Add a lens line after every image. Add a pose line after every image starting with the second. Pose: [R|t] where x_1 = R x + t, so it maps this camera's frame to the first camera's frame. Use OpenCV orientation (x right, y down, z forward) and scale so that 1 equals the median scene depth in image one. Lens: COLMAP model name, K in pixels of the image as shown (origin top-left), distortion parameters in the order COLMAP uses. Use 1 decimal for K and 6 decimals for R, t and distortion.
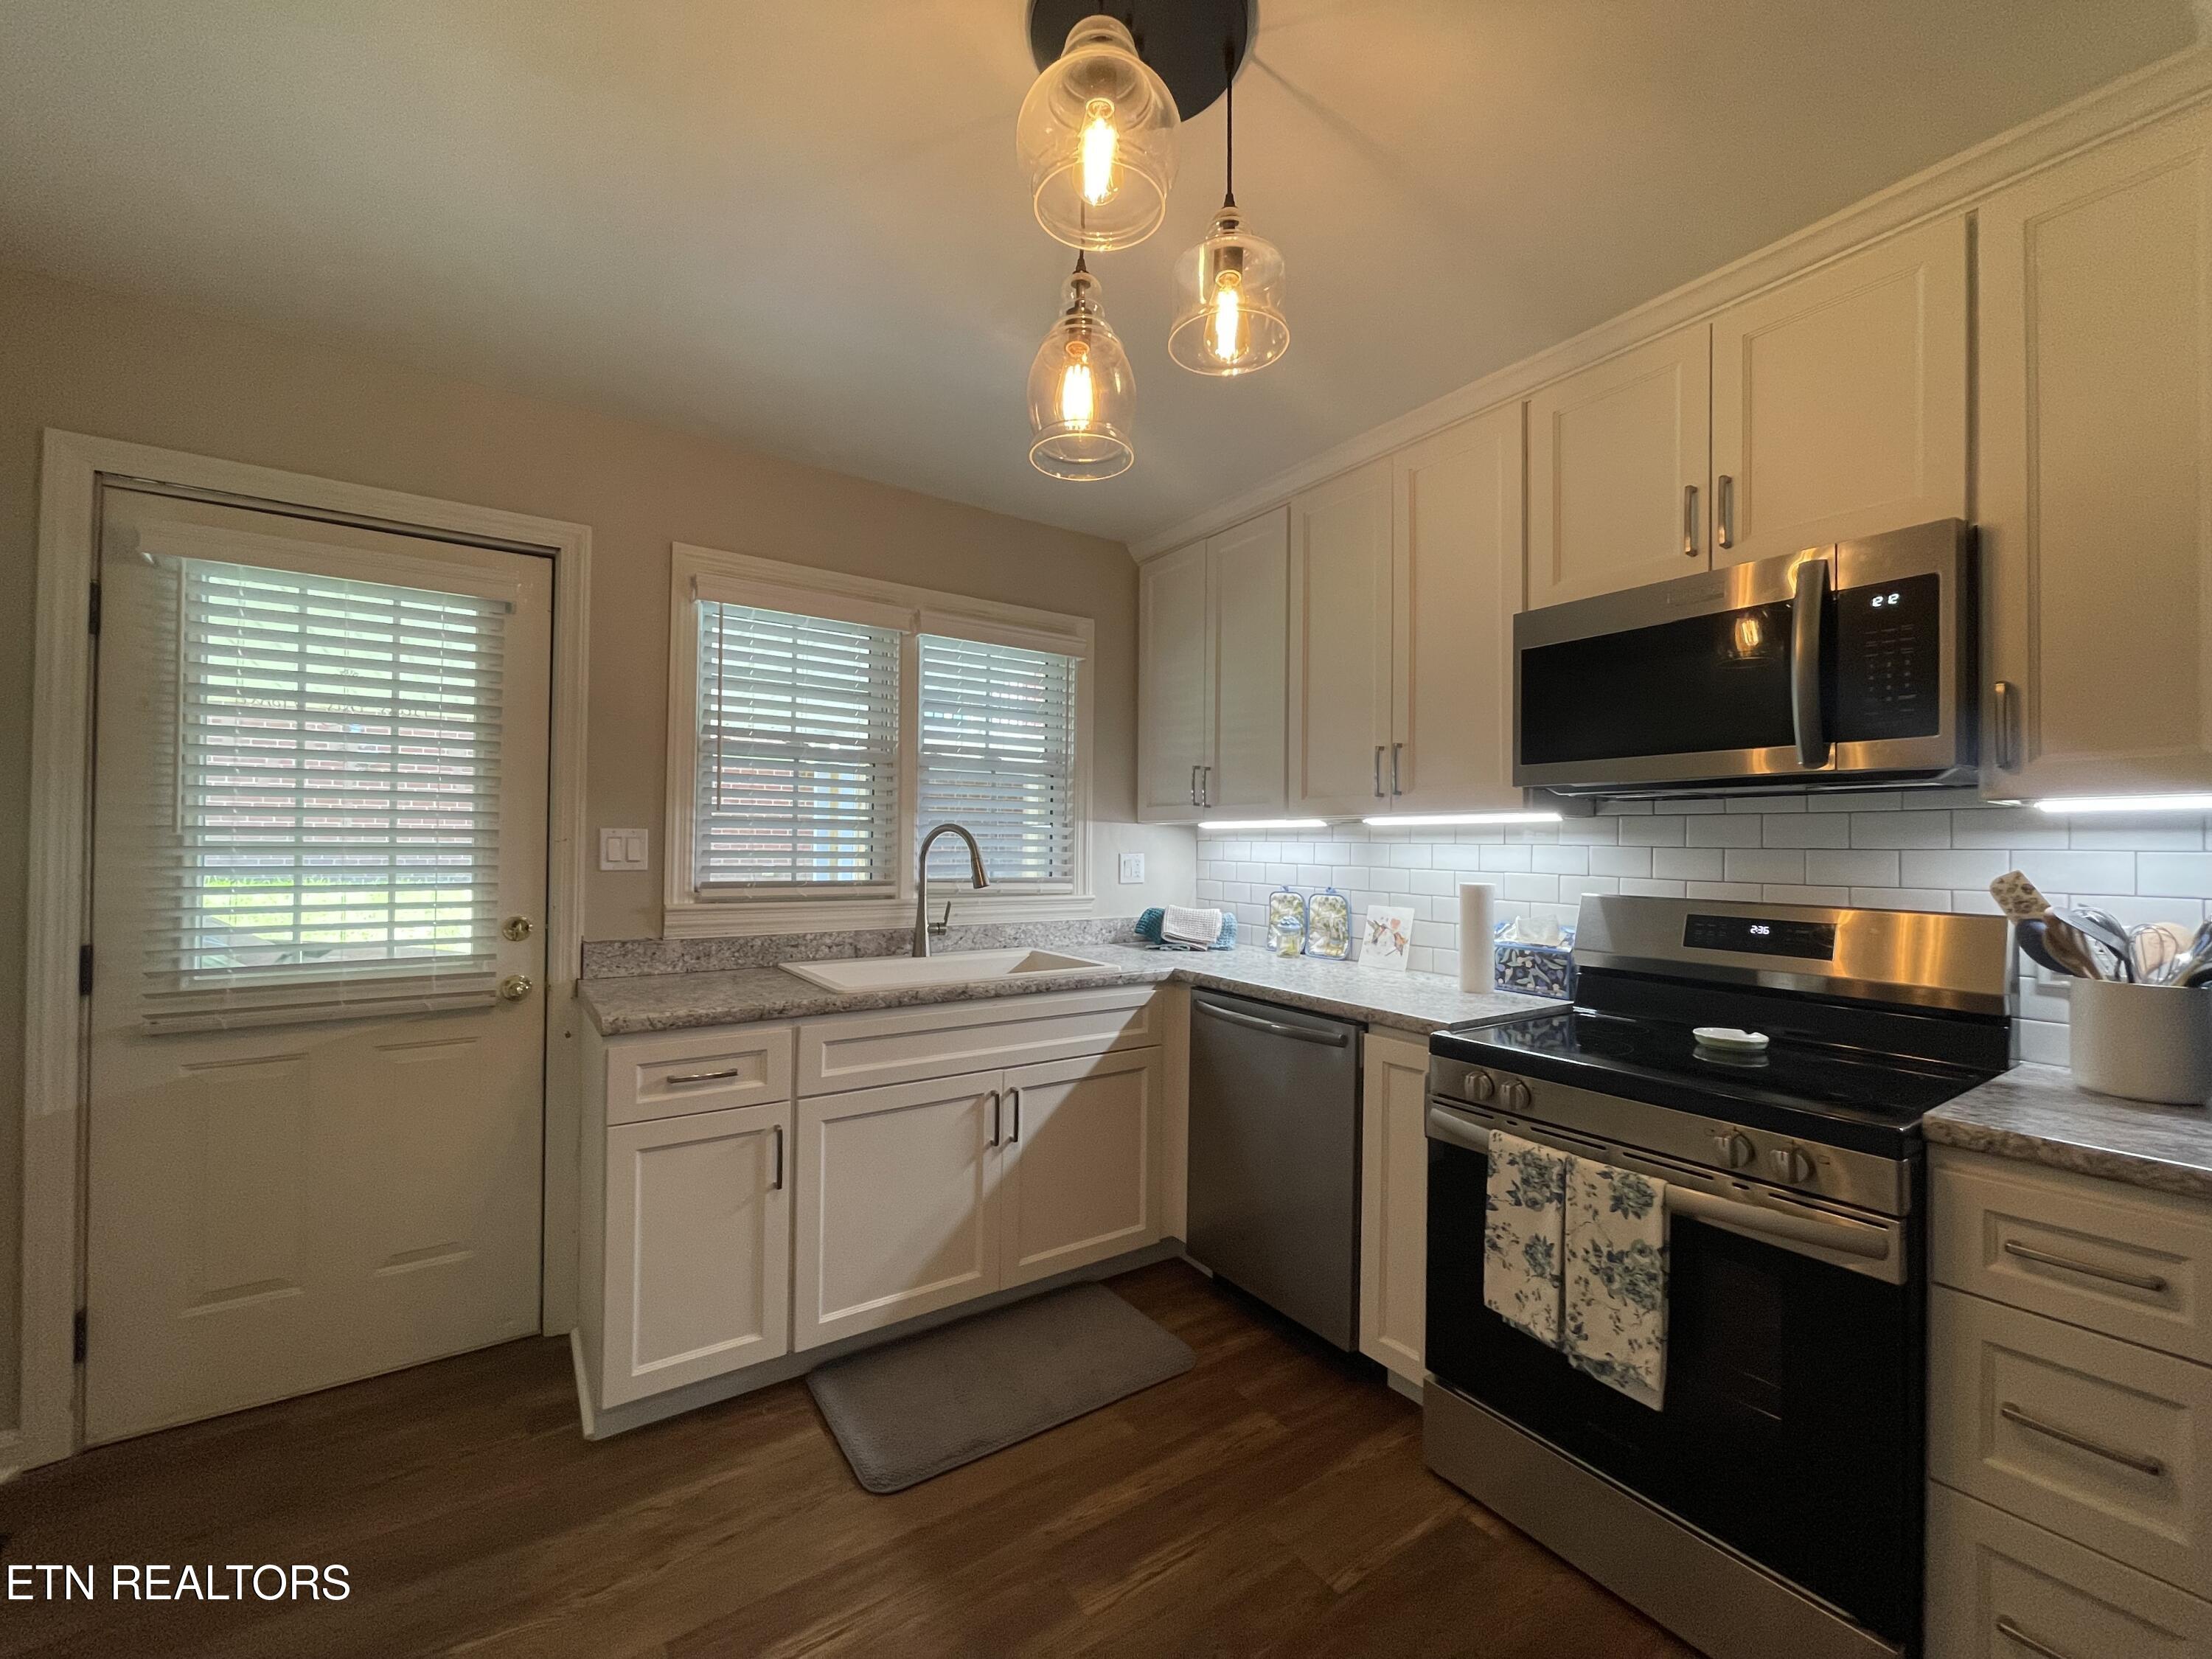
lens RADIAL K [[898.4, 0, 1106.0], [0, 898.4, 838.8], [0, 0, 1]] dist [0.002539, 0.000087]
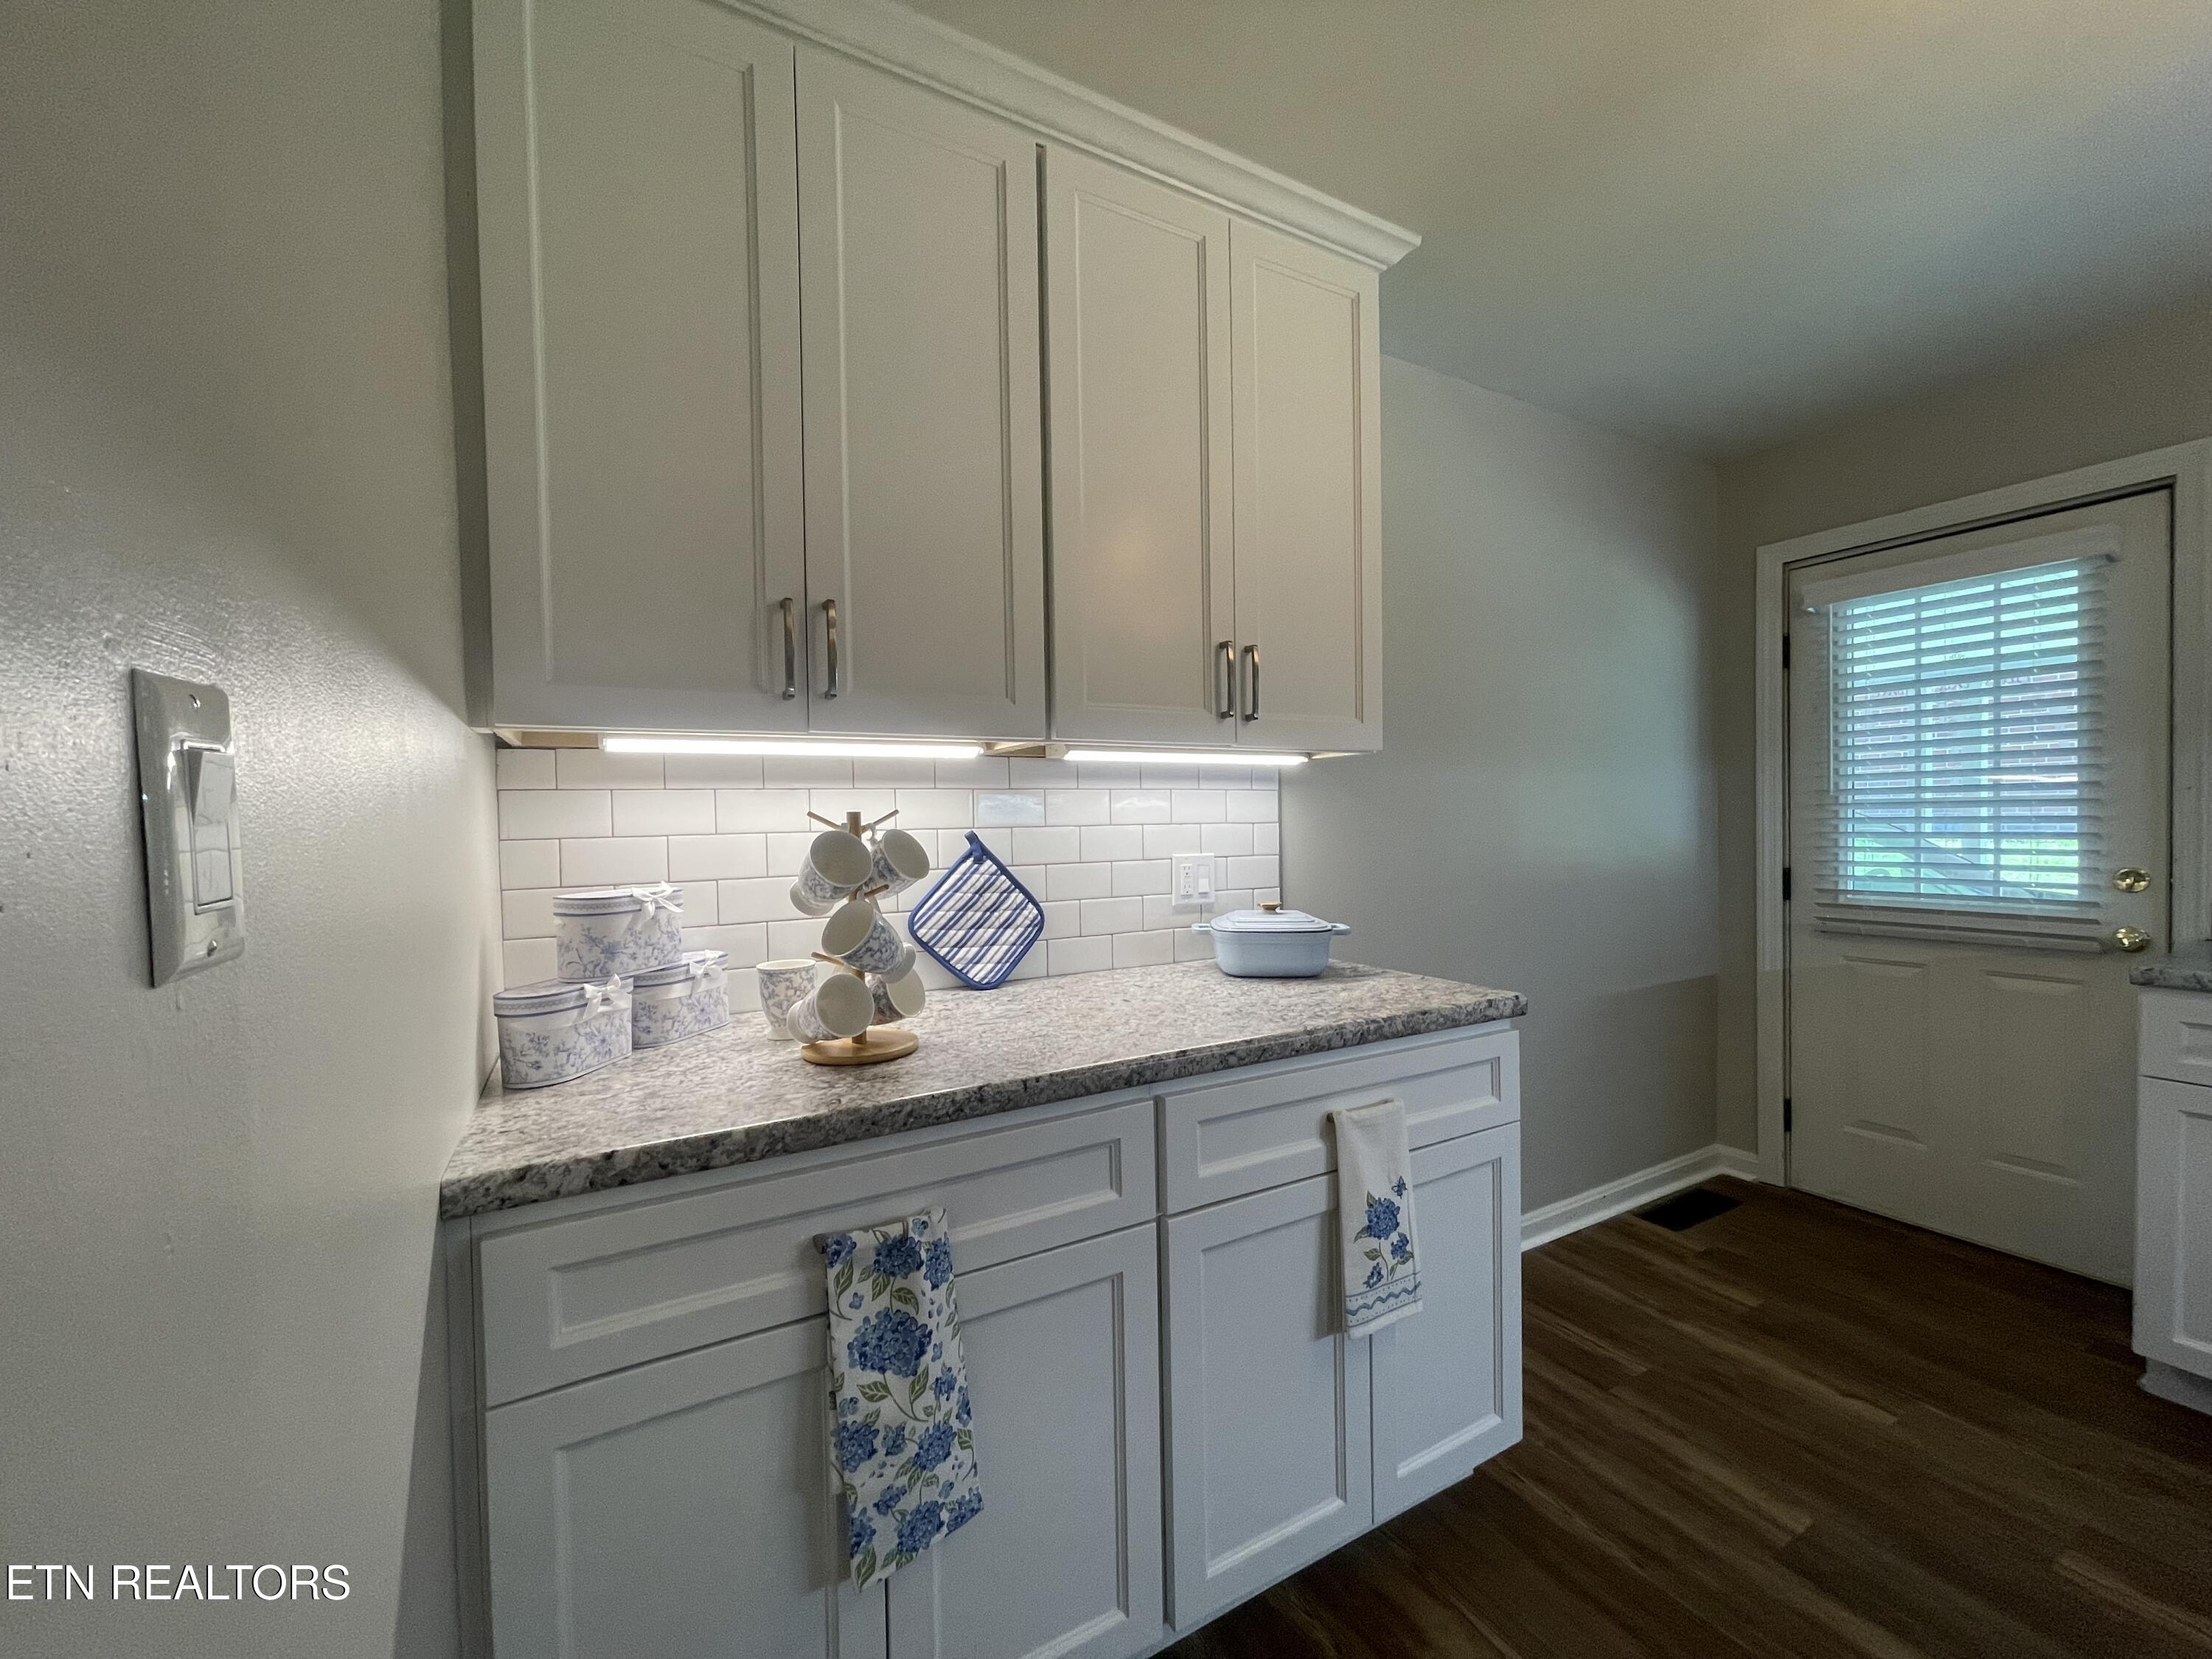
lens RADIAL K [[898.4, 0, 1106.2], [0, 898.4, 836.3], [0, 0, 1]] dist [0.002539, 0.000087]
pose [[-0.079733, 0.014085, -0.996717, 0.489671], [0.028011, 0.999537, 0.011884, 0.010440], [0.996423, -0.026971, -0.080090, -0.048754]]
